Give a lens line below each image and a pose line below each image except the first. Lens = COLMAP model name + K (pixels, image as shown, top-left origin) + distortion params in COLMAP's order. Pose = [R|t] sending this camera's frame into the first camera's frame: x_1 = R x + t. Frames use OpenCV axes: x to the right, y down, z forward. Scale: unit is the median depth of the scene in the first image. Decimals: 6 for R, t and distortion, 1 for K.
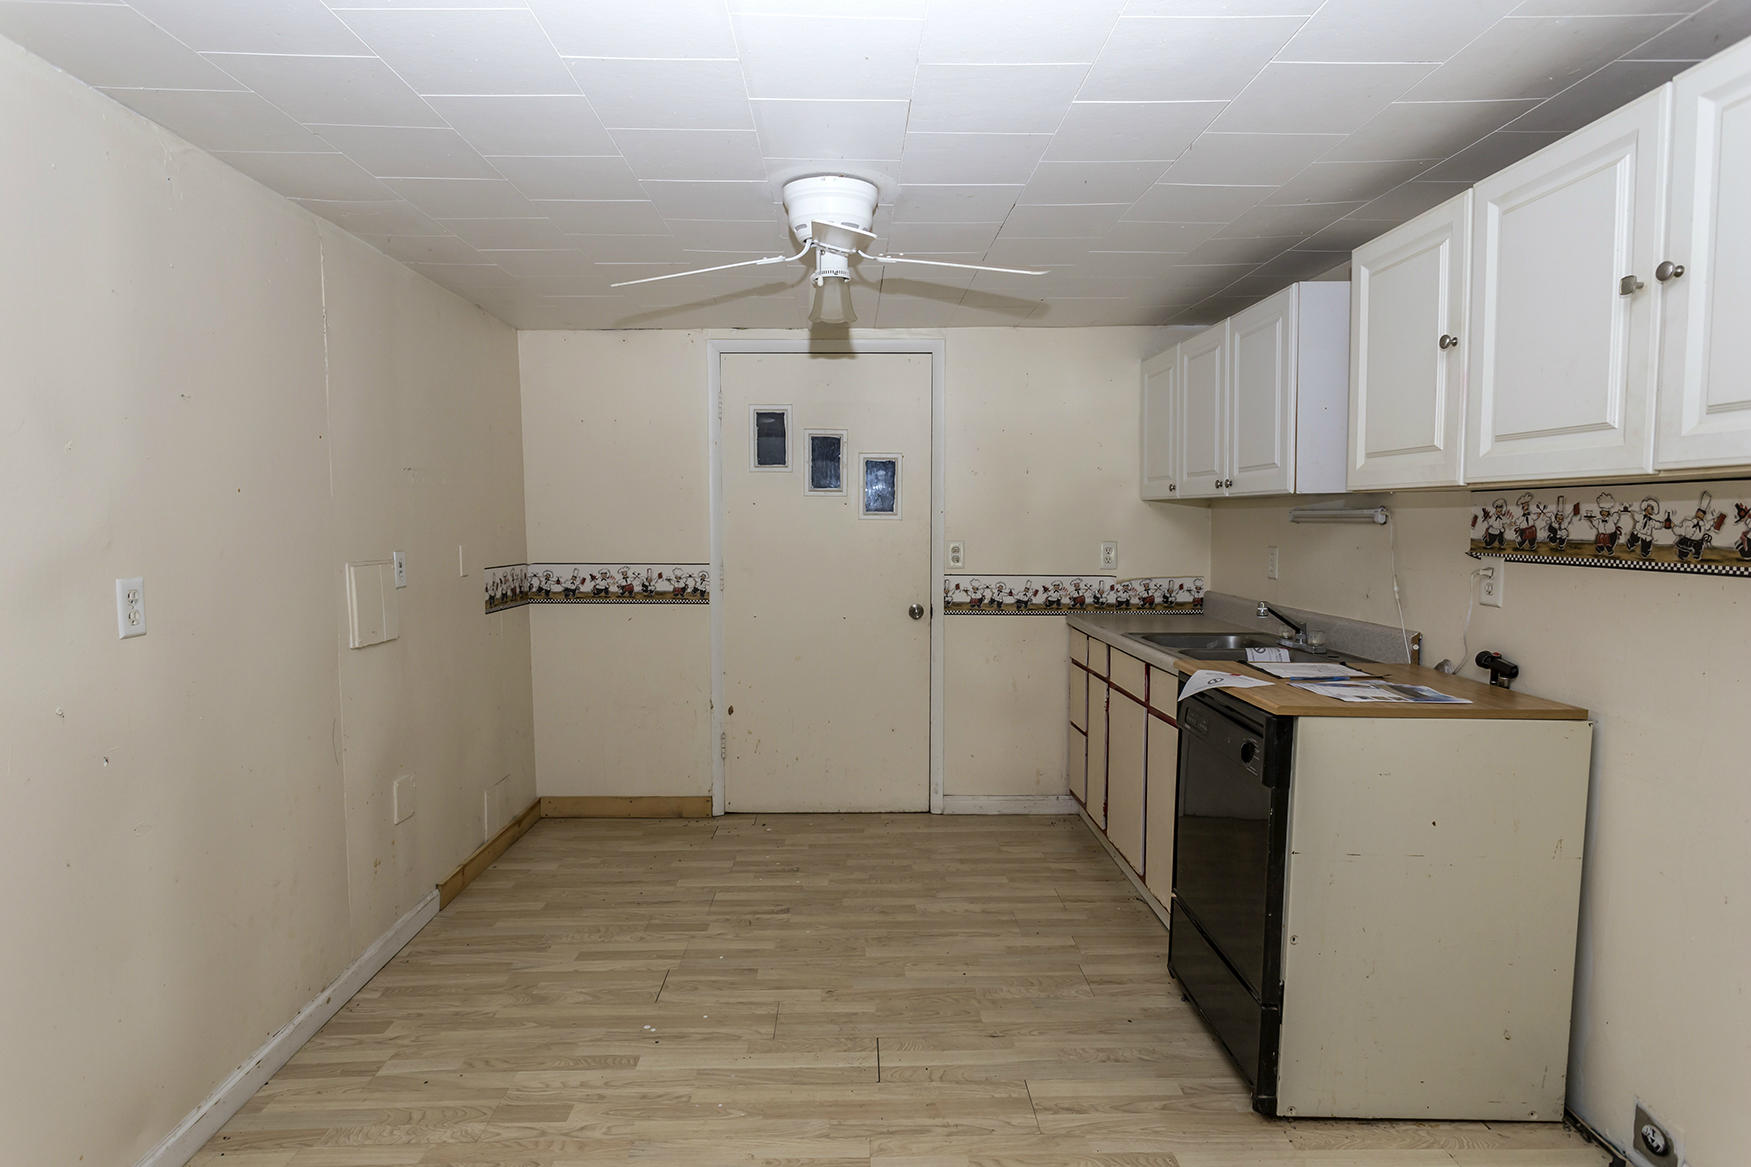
lens RADIAL K [[944.7, 0, 875.5], [0, 944.7, 583.5], [0, 0, 1]] dist [-0.001382, 0.000571]
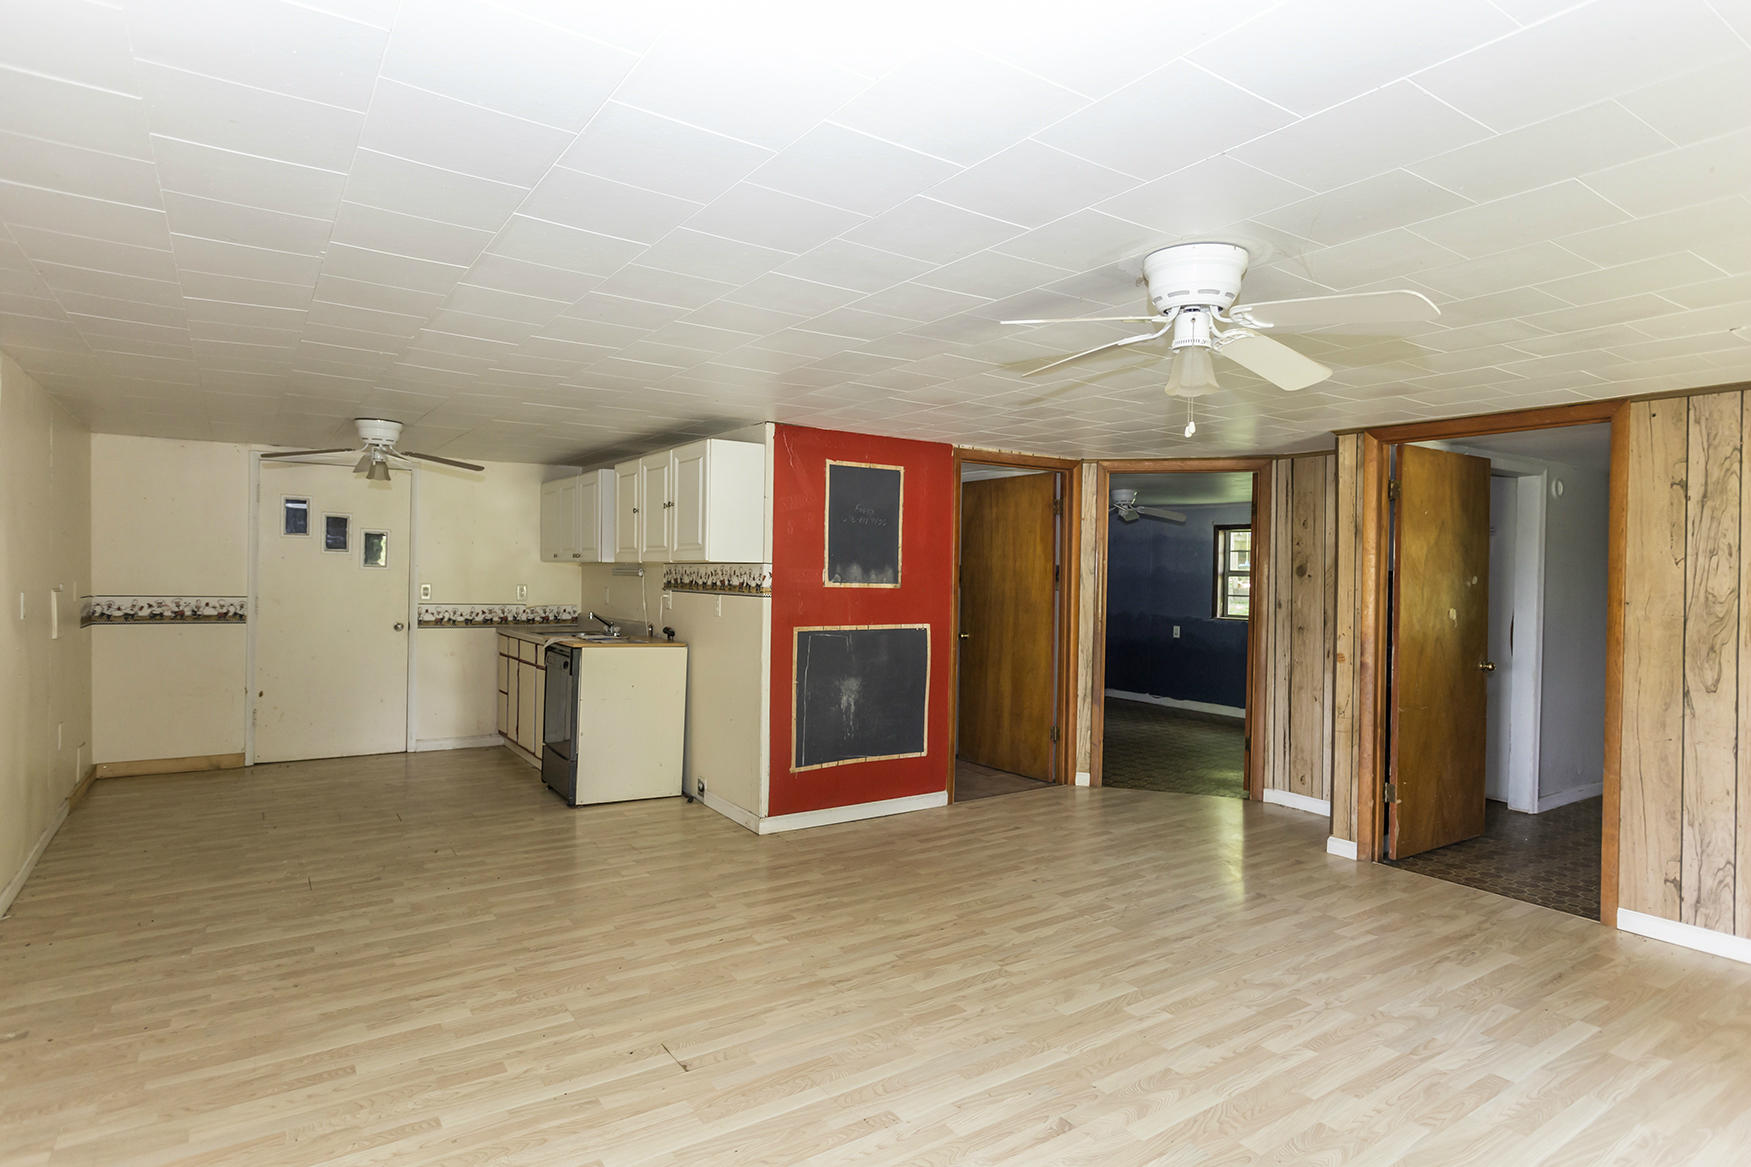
lens RADIAL K [[944.7, 0, 875.5], [0, 944.7, 583.5], [0, 0, 1]] dist [-0.001382, 0.000571]
pose [[0.845000, 0.011727, 0.534638, -0.134071], [0.018074, 0.998562, -0.050468, 0.052781], [-0.534461, 0.052308, 0.843573, -0.818839]]
